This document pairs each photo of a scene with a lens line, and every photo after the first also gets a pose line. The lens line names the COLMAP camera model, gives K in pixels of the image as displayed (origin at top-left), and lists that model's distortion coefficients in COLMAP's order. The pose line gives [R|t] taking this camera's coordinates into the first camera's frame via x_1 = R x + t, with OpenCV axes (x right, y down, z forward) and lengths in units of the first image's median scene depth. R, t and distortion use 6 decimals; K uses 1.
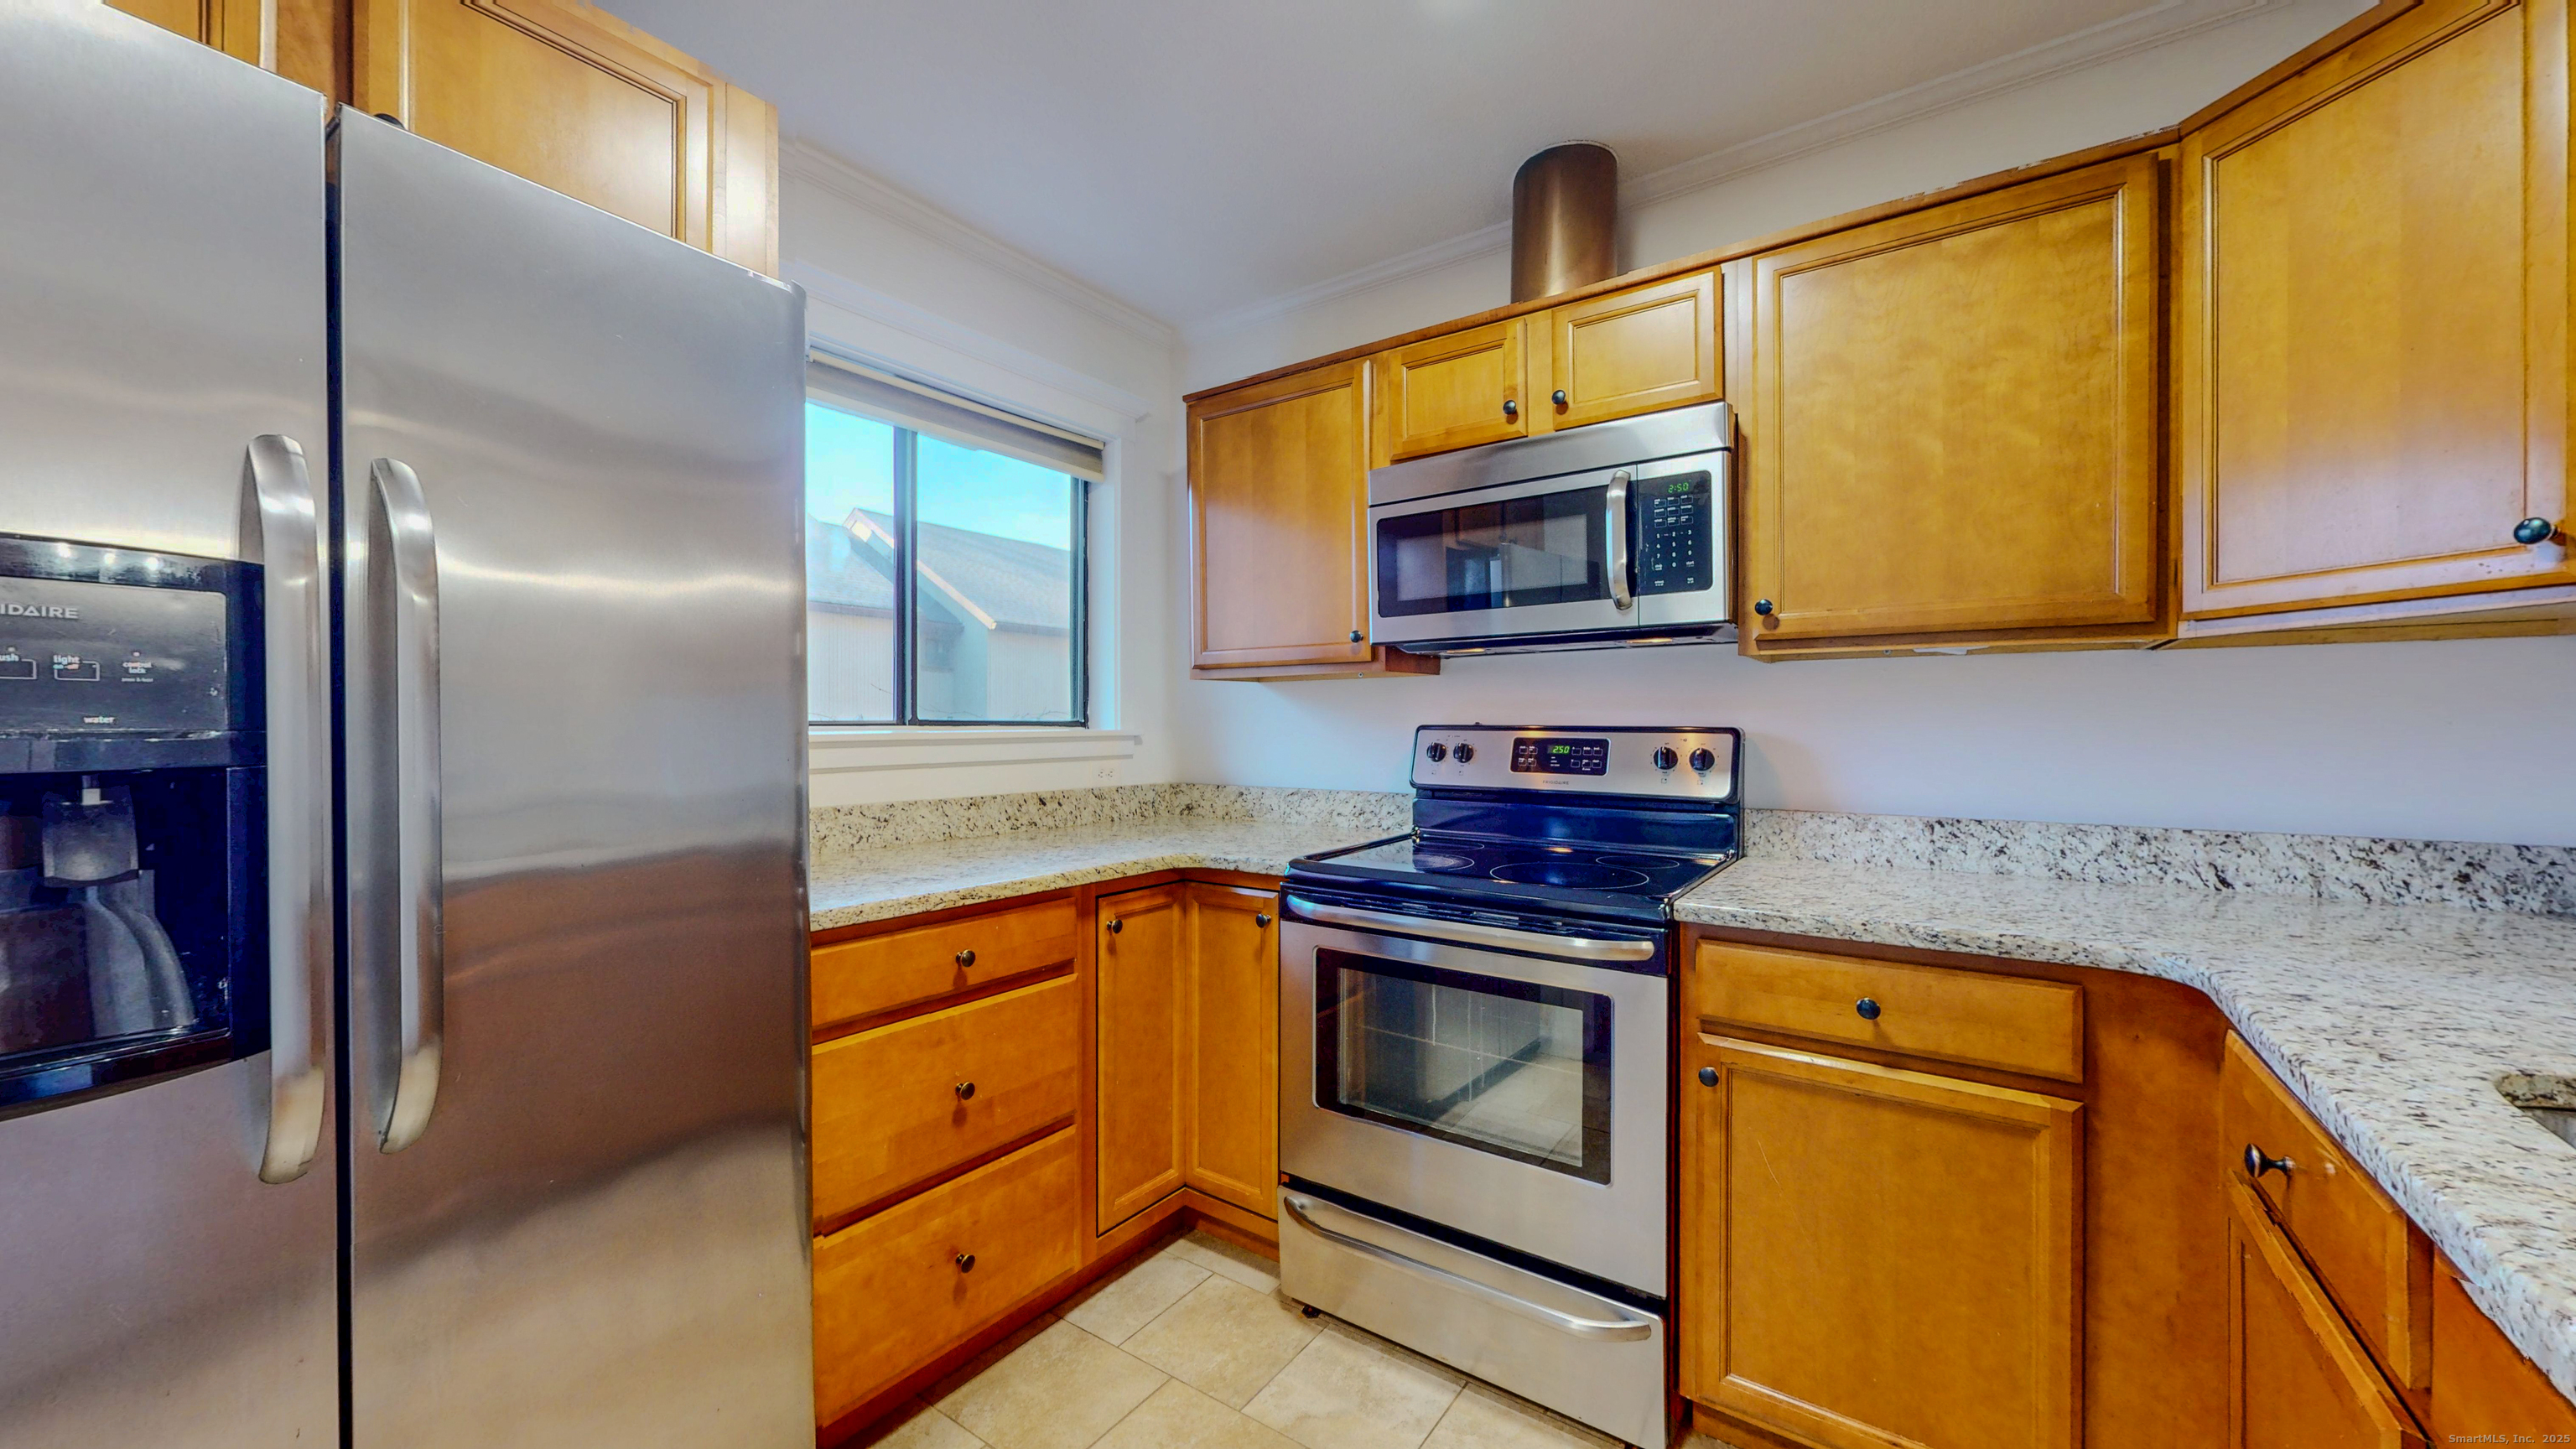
lens RADIAL K [[945.5, 0, 1285.9], [0, 945.5, 728.5], [0, 0, 1]] dist [0.001496, 0.000342]
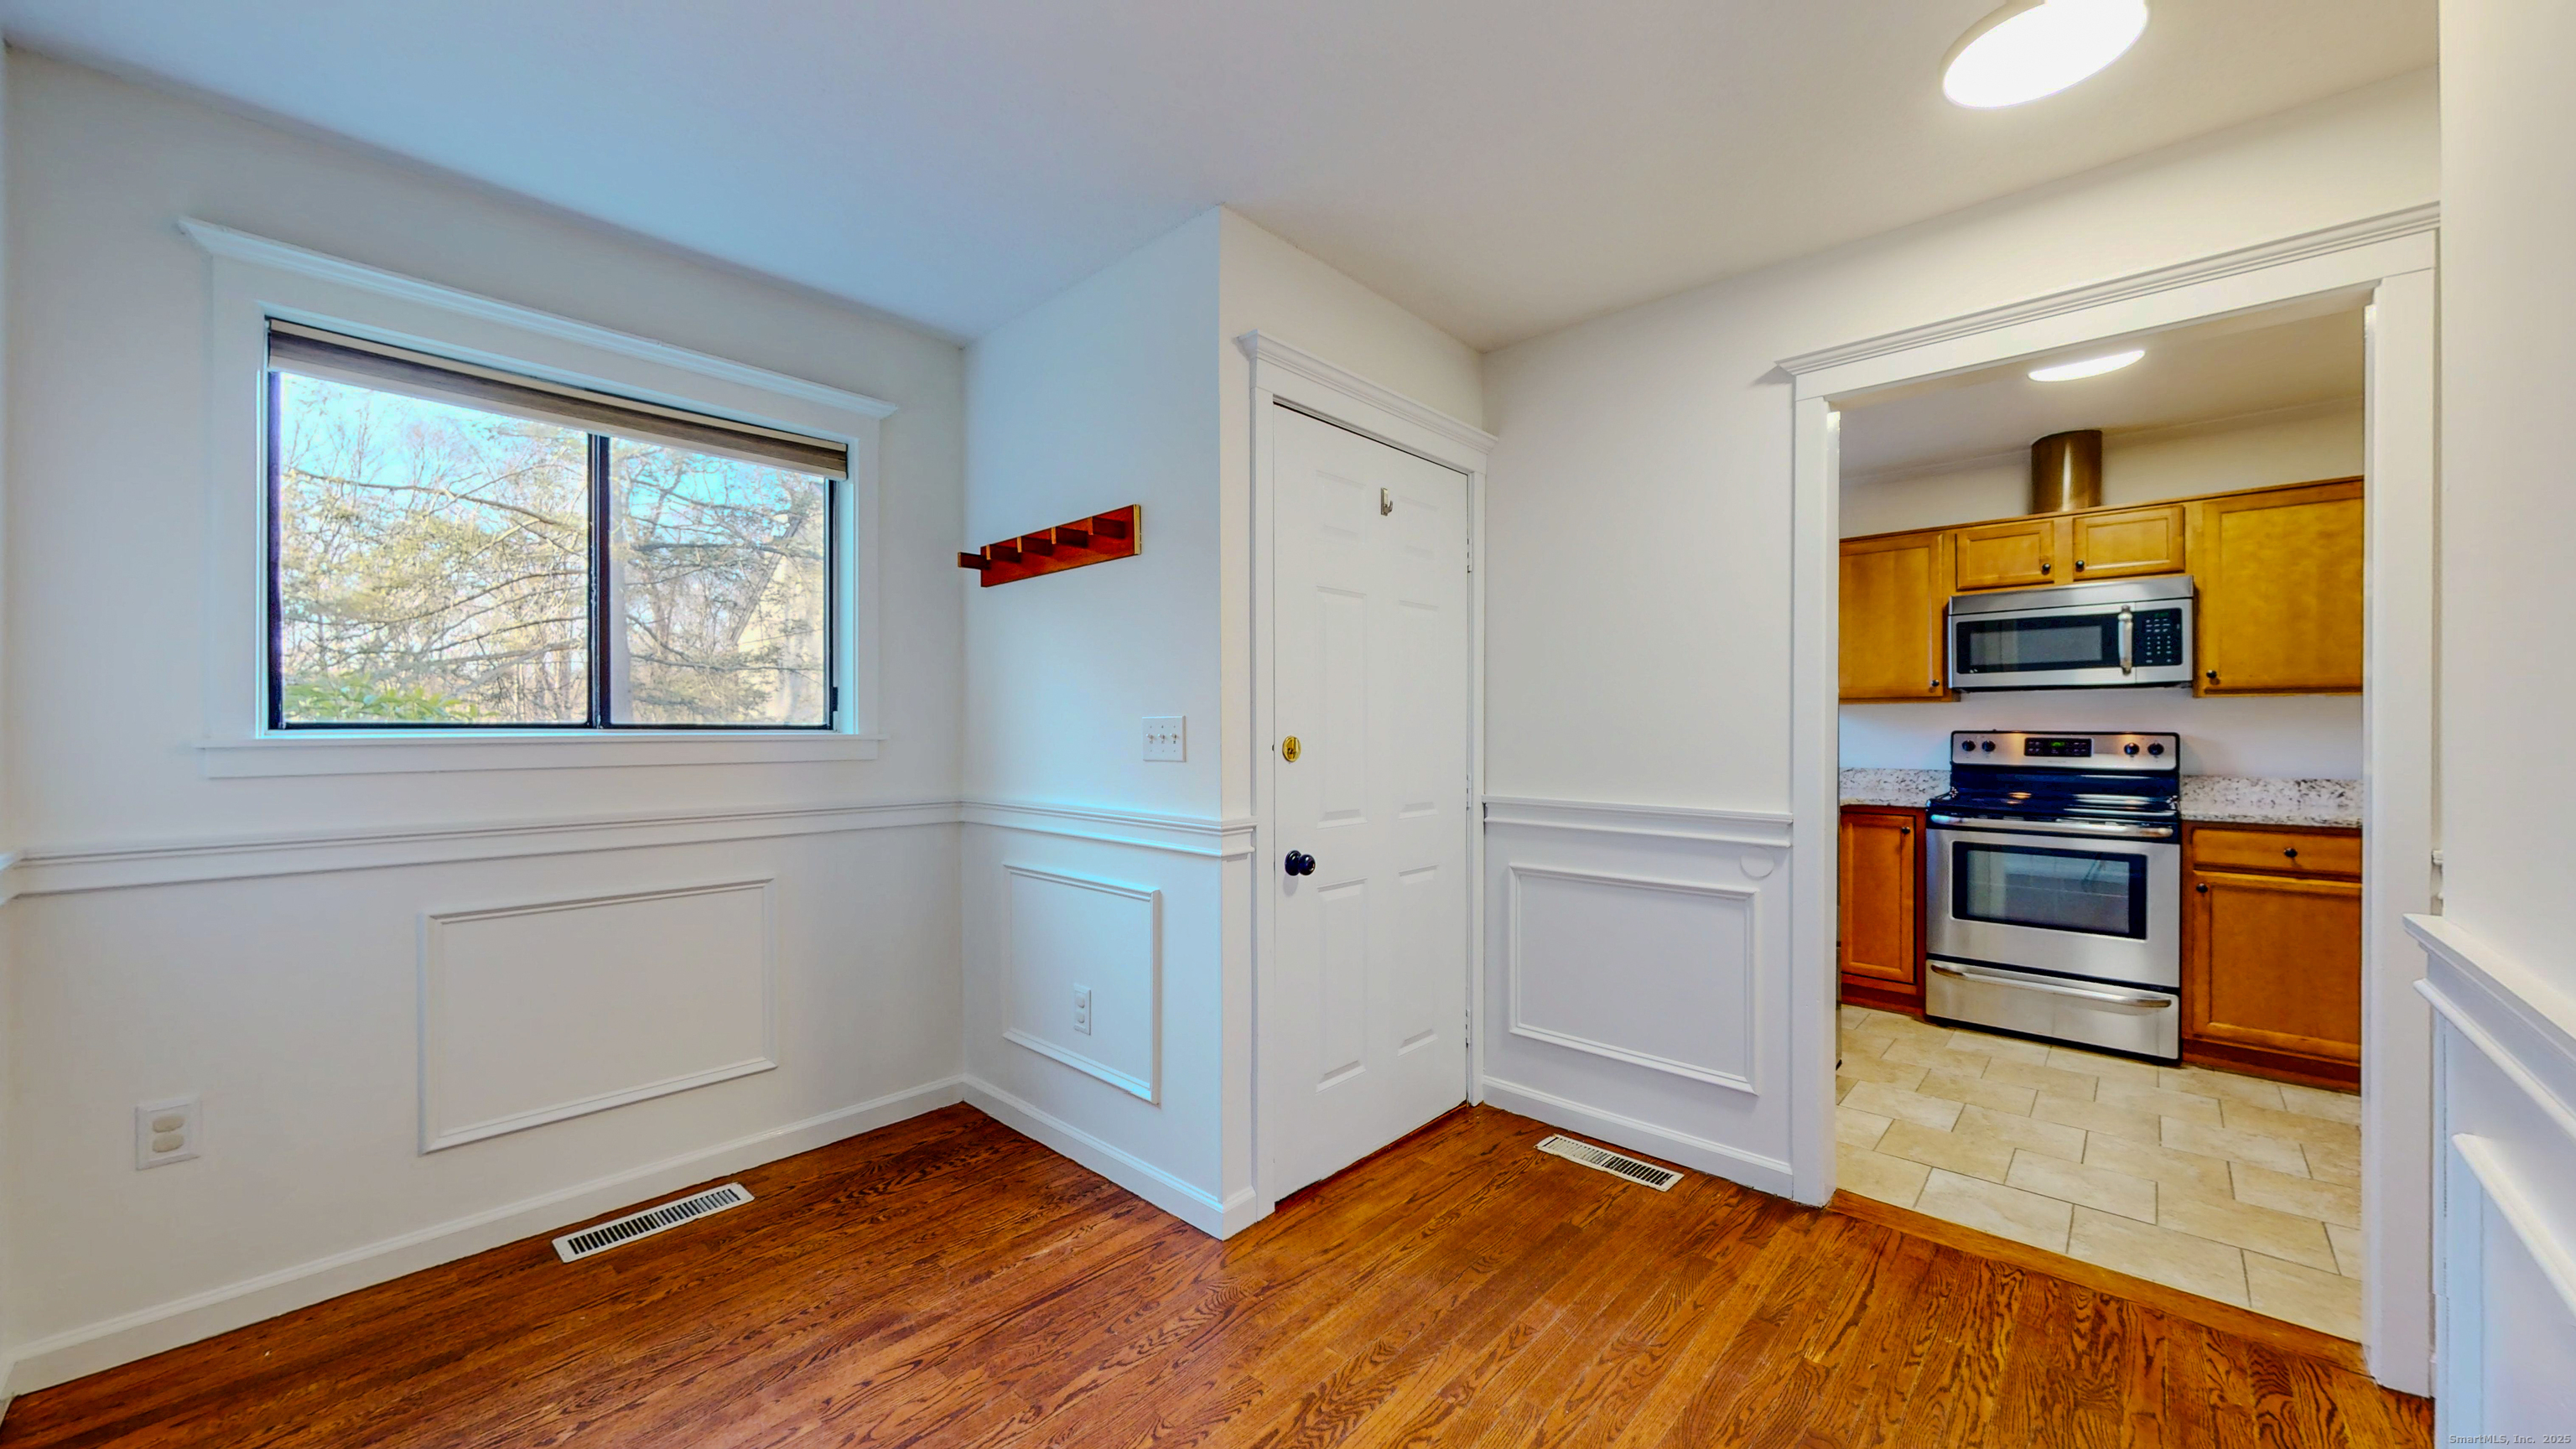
lens RADIAL K [[945.5, 0, 1286.9], [0, 945.5, 730.0], [0, 0, 1]] dist [0.001496, 0.000342]
pose [[0.991814, 0.002131, -0.127672, -1.196814], [-0.002626, 0.999990, -0.003709, 0.006141], [0.127662, 0.004014, 0.991810, -1.269087]]
